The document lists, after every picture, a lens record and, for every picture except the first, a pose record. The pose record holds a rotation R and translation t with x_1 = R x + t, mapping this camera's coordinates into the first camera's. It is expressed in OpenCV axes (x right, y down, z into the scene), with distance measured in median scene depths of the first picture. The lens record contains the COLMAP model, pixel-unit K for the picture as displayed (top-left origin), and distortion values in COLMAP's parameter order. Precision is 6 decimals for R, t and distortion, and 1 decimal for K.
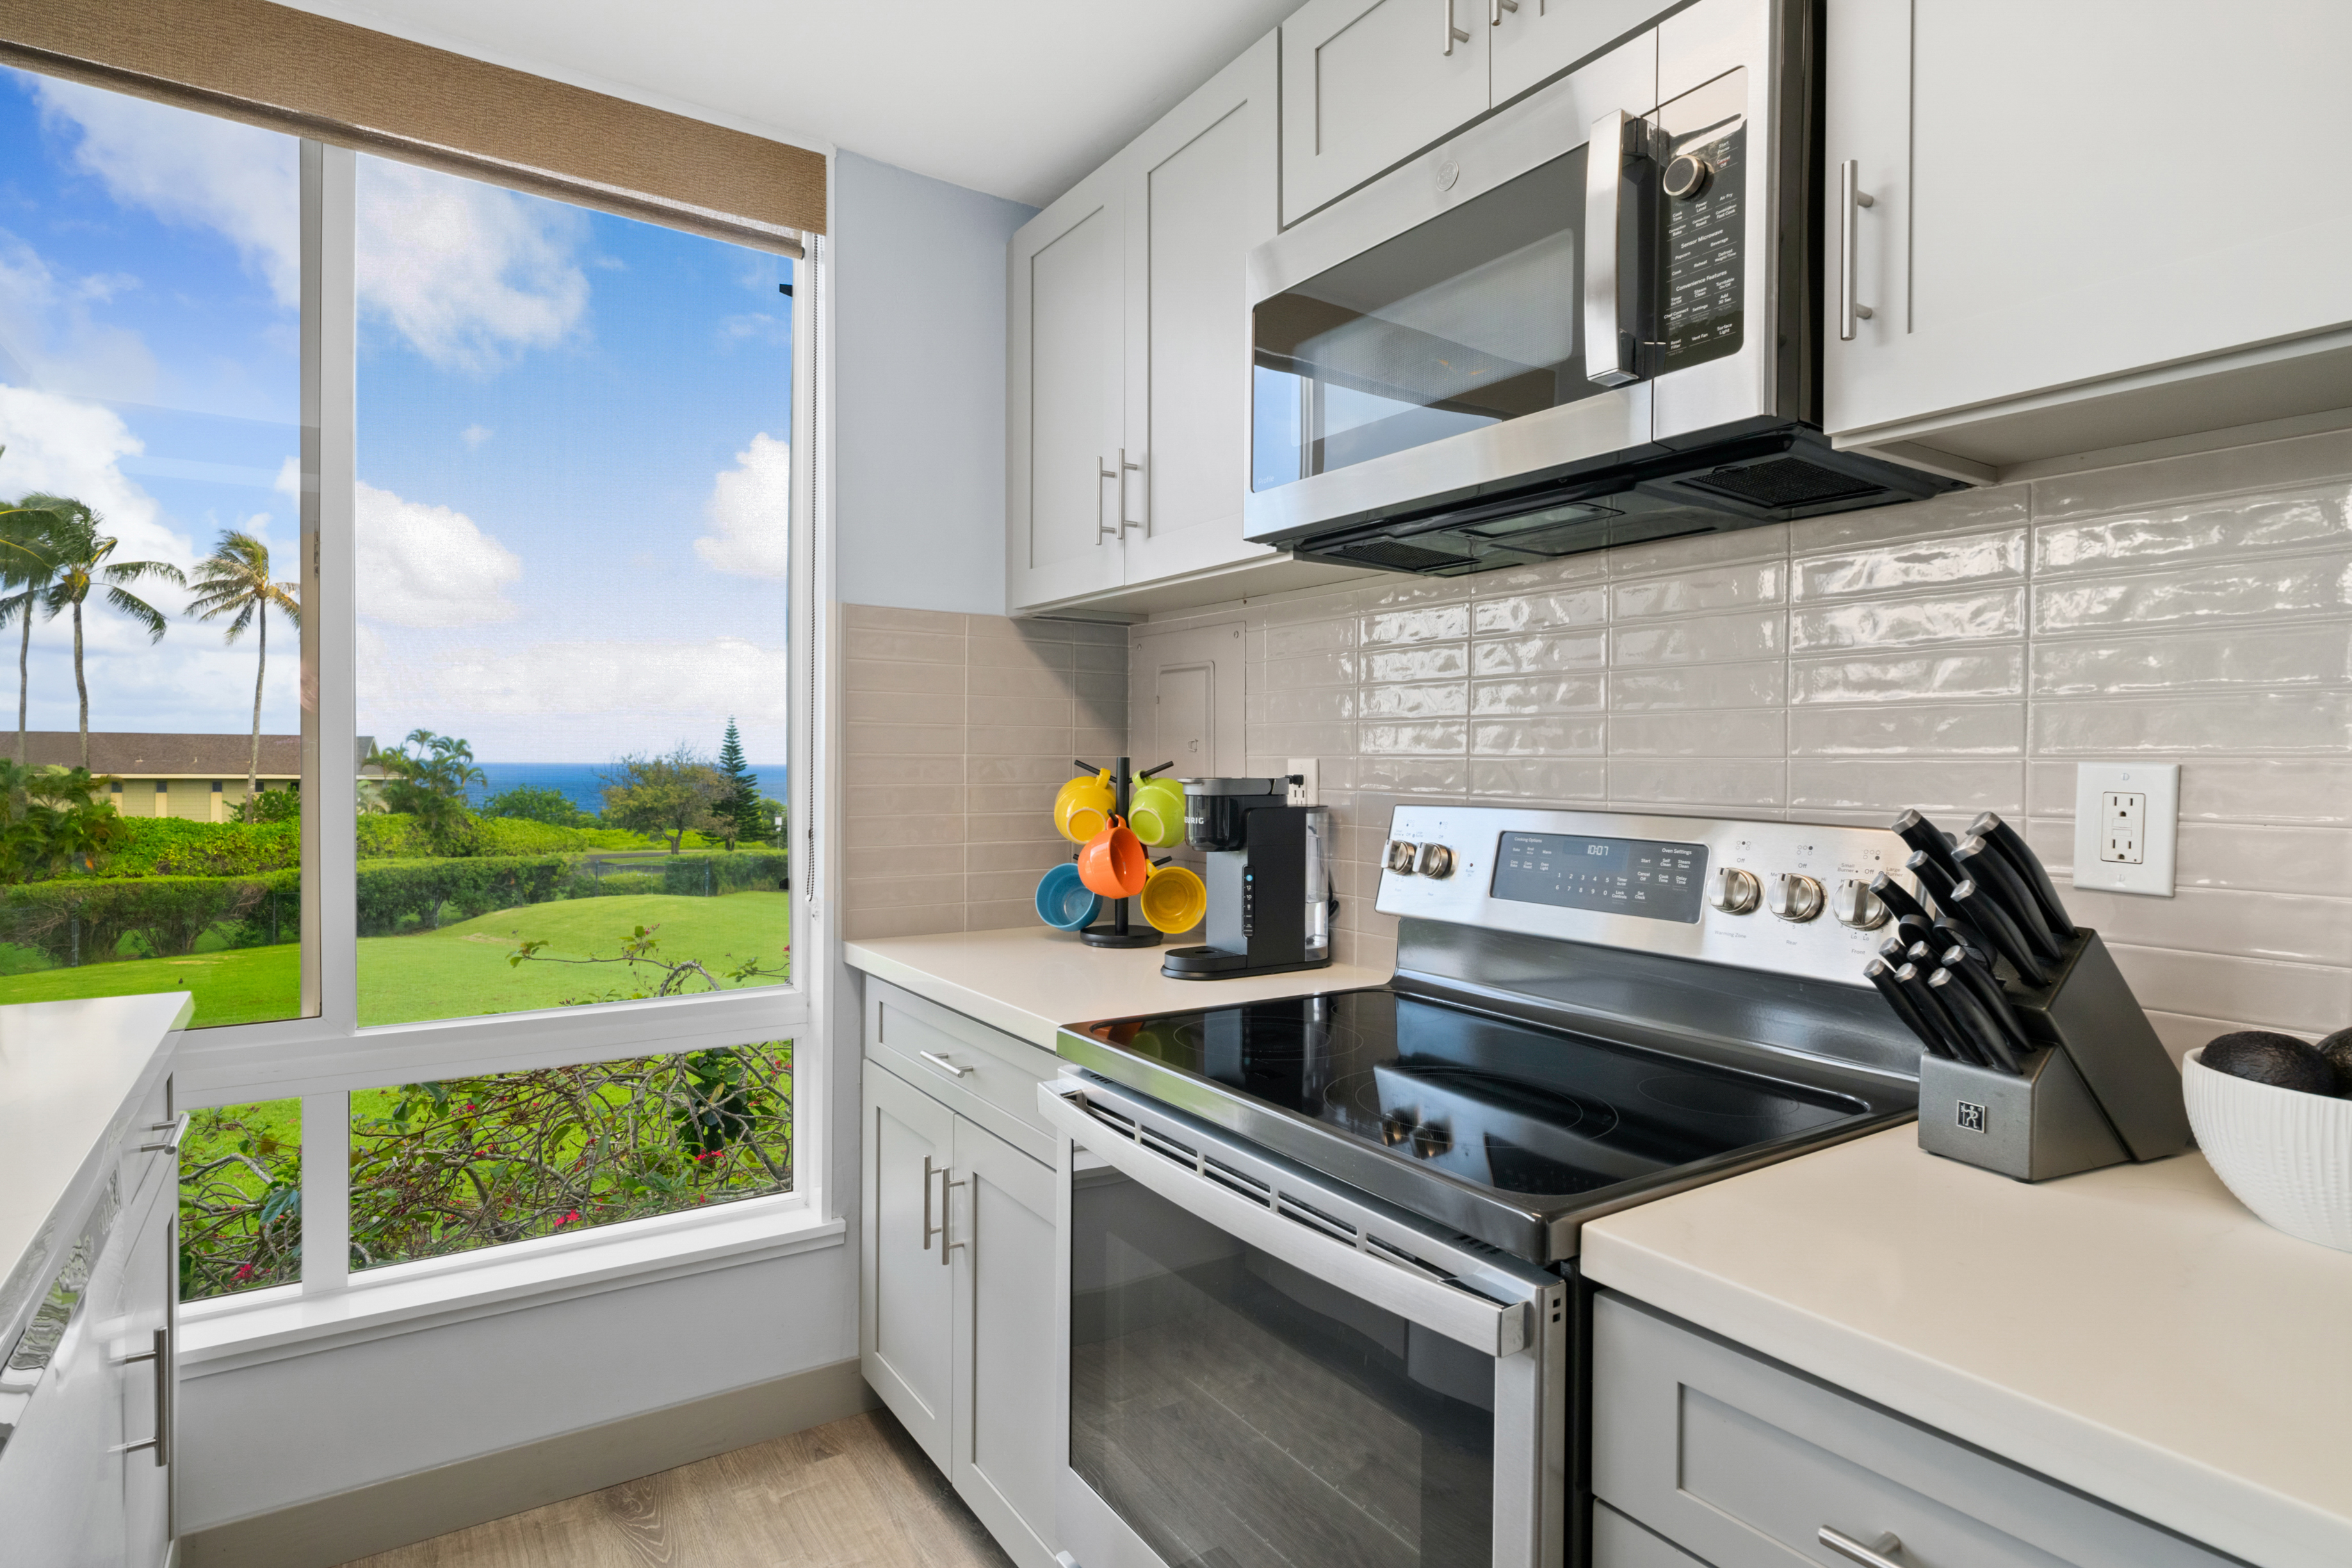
lens RADIAL K [[1231.6, 0, 1153.4], [0, 1231.6, 778.9], [0, 0, 1]] dist [0.007412, 0.001015]
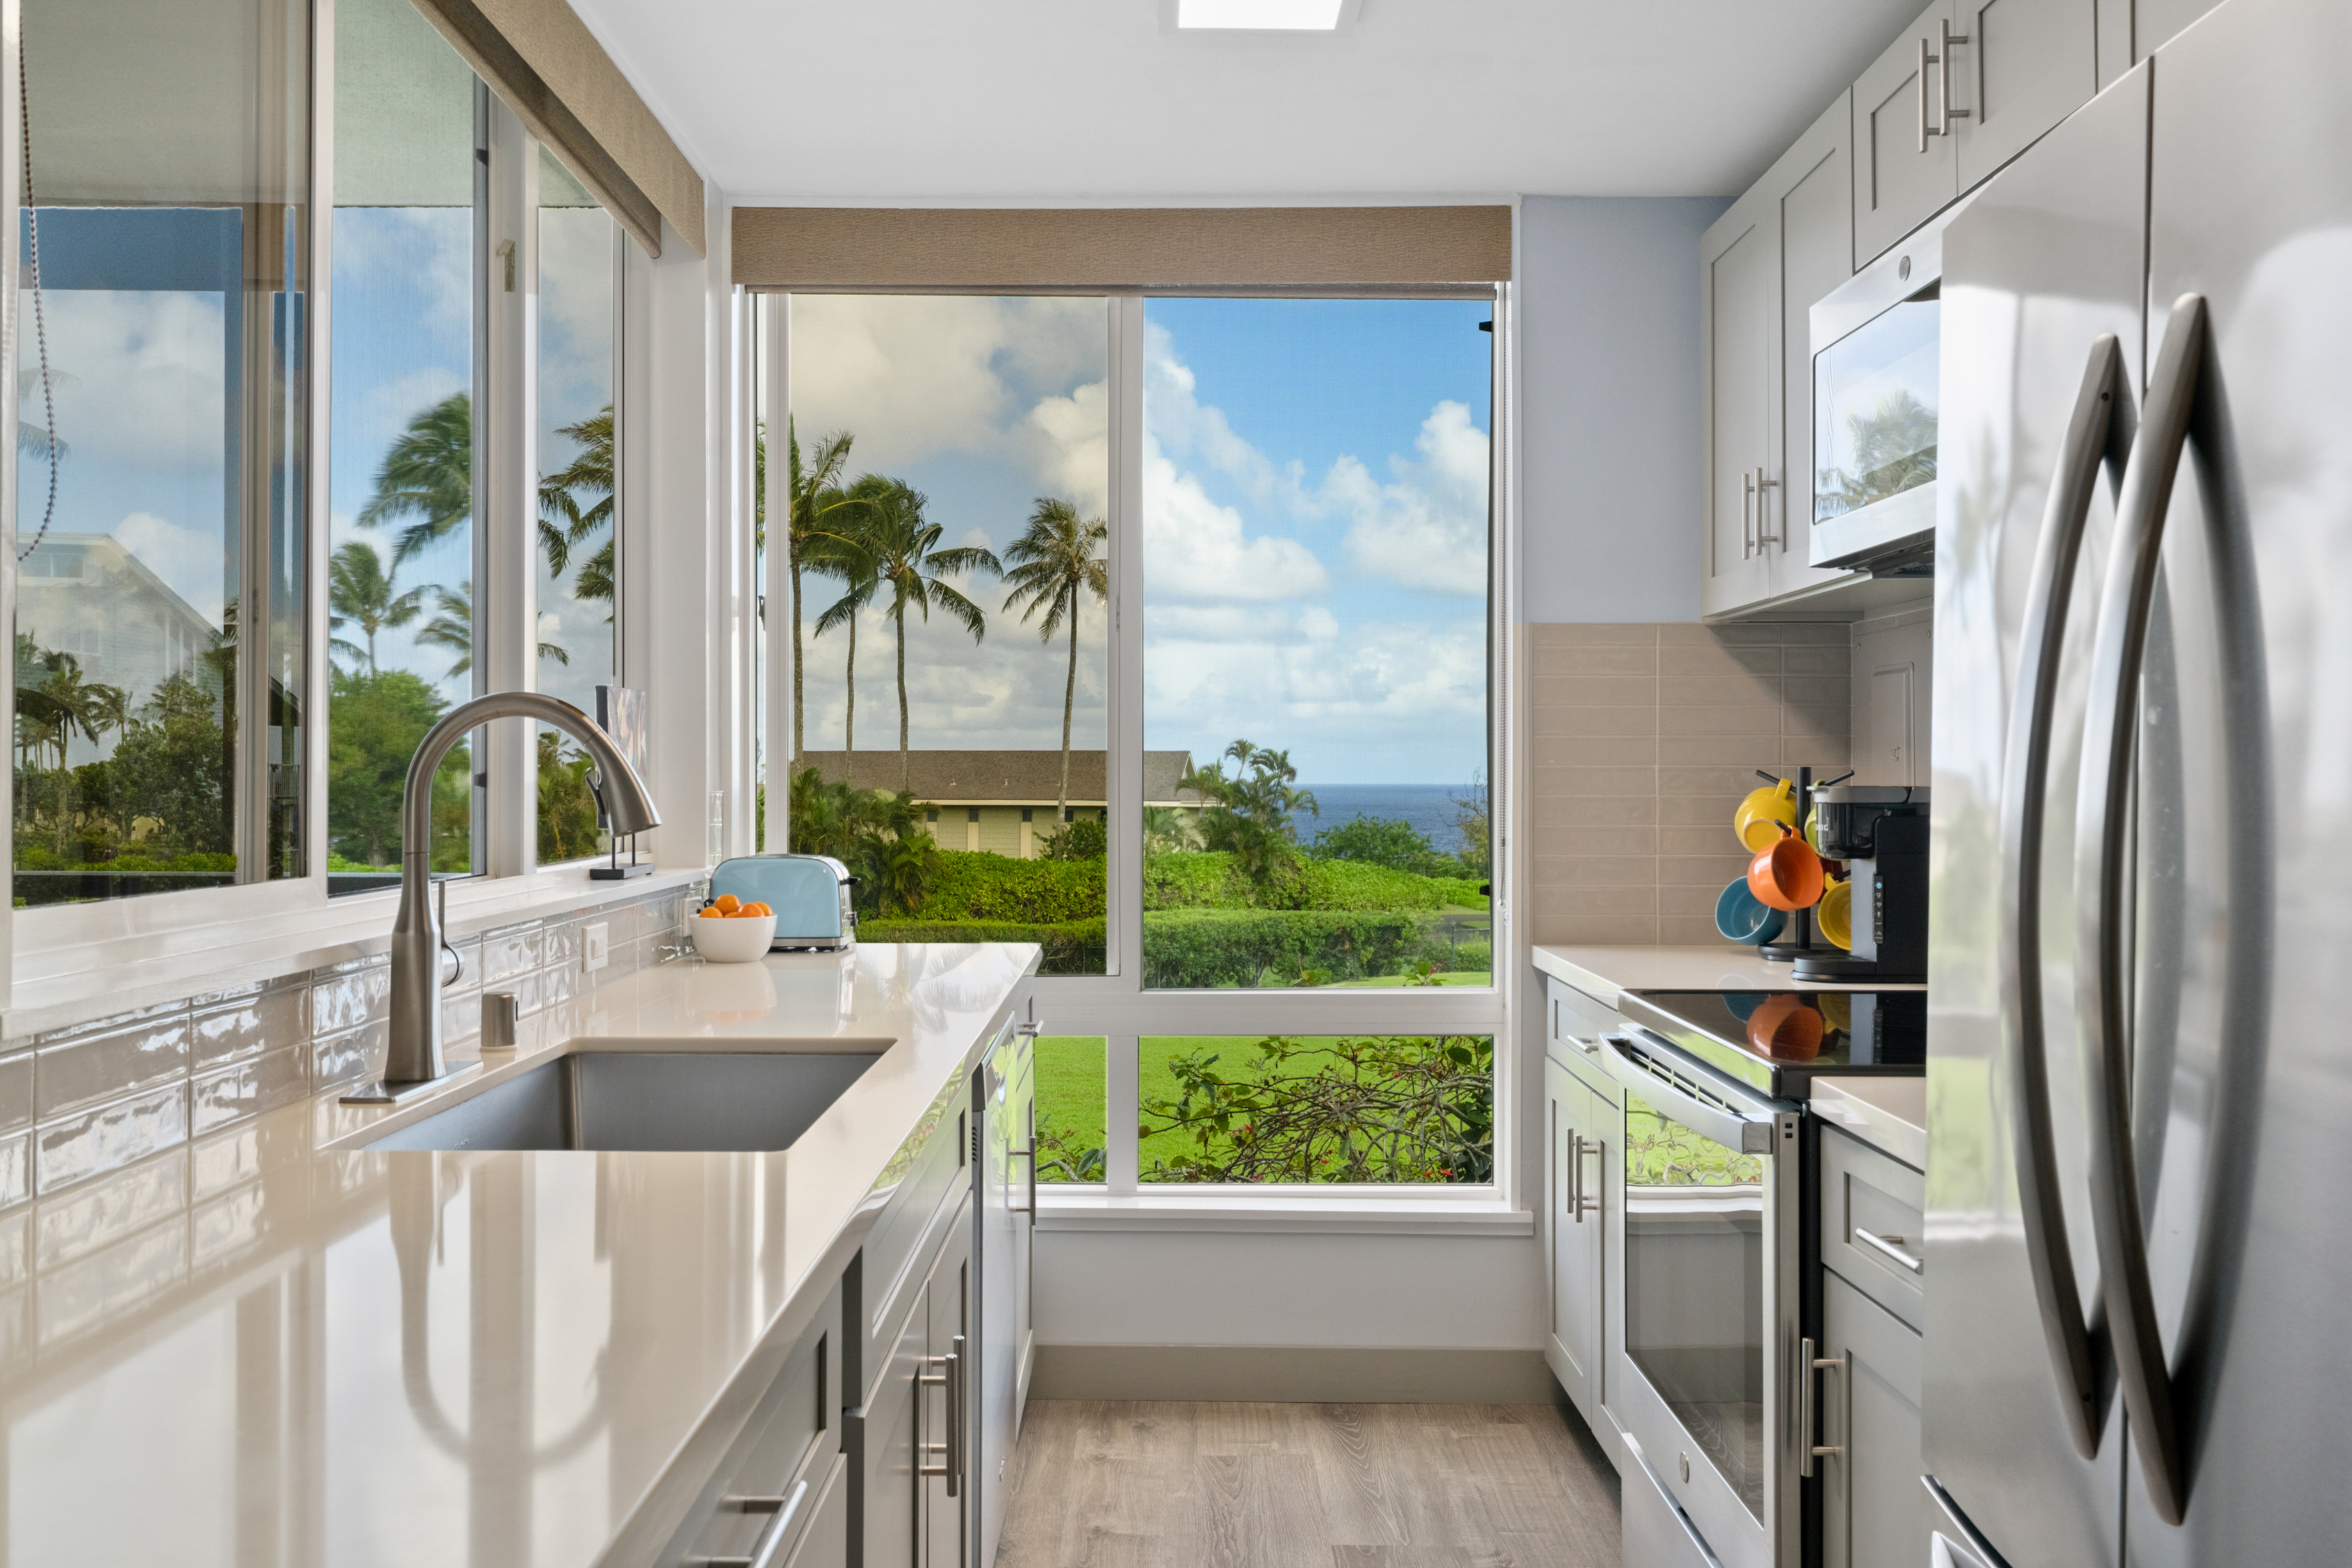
lens RADIAL K [[1917.0, 0, 1179.3], [0, 1917.0, 773.5], [0, 0, 1]] dist [-0.002810, -0.005182]
pose [[0.842663, -0.007813, -0.538385, 0.370388], [-0.001766, 0.999849, -0.017274, 0.014597], [0.538438, 0.015507, 0.842522, -0.528304]]
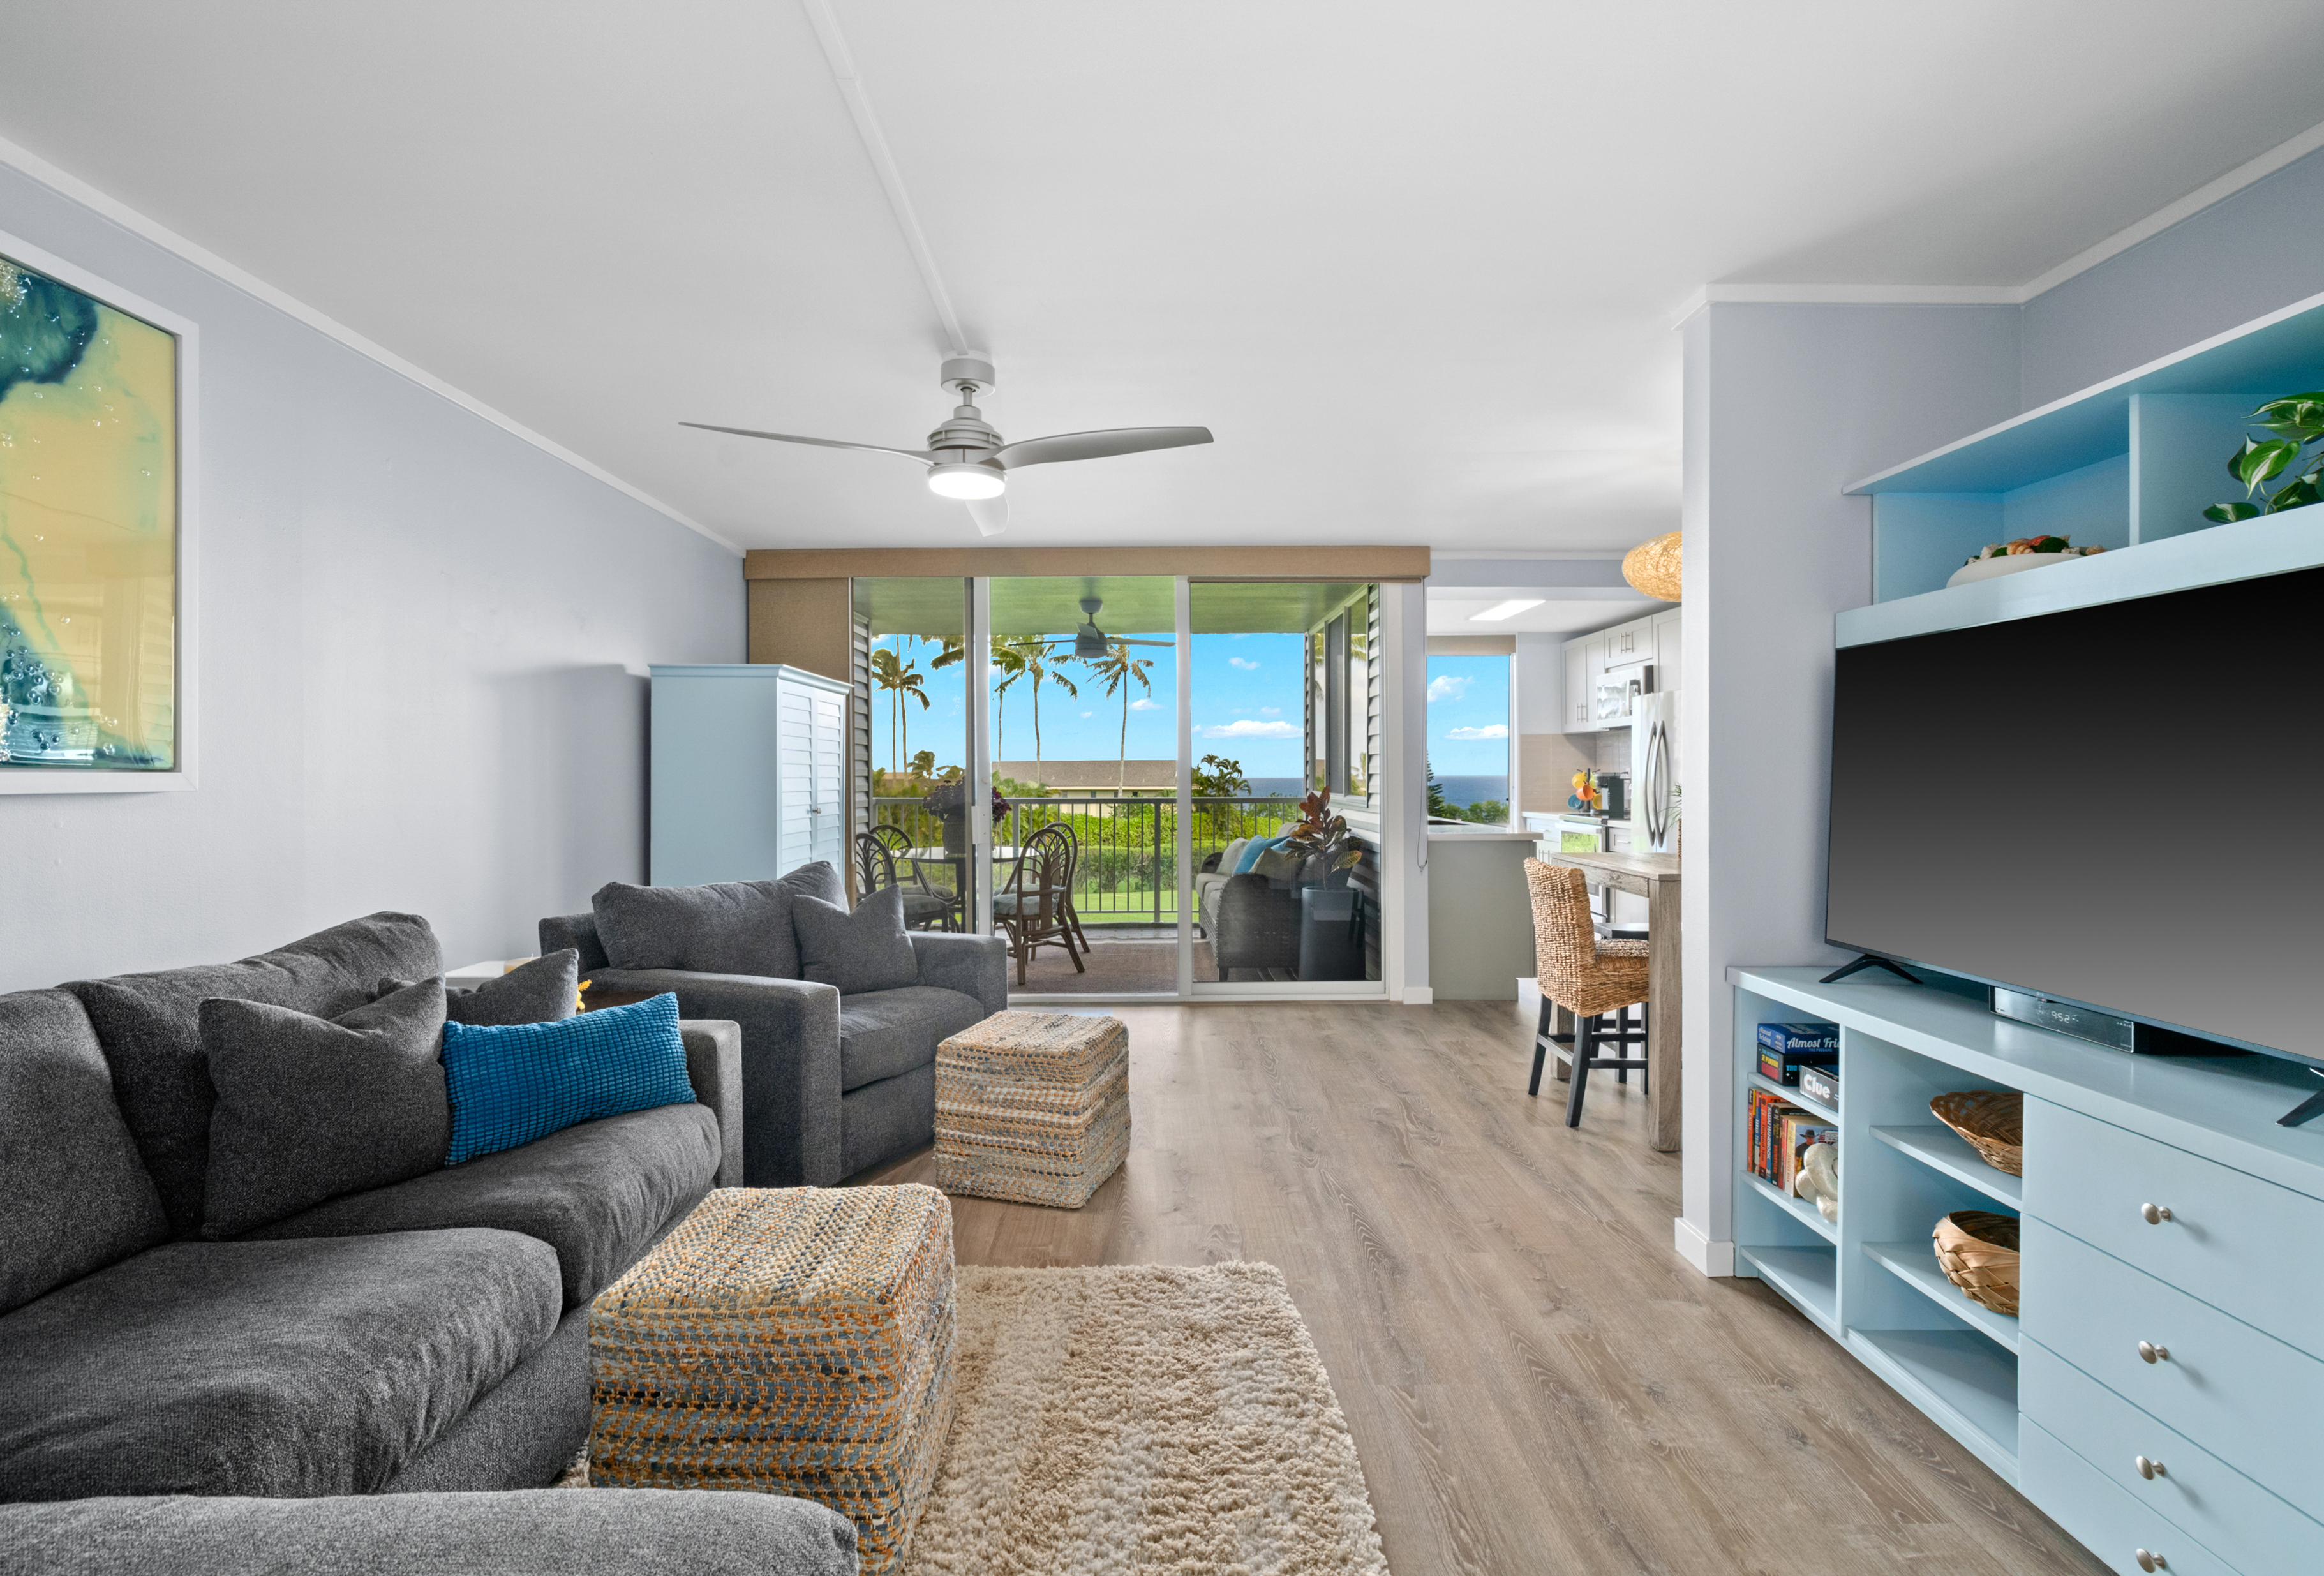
lens RADIAL K [[1065.6, 0, 1198.6], [0, 1065.6, 780.1], [0, 0, 1]] dist [-0.006859, 0.000156]
pose [[0.864224, -0.011248, -0.502982, 0.653701], [0.007665, 0.999928, -0.009190, 0.045304], [0.503049, 0.004087, 0.864248, -2.810994]]
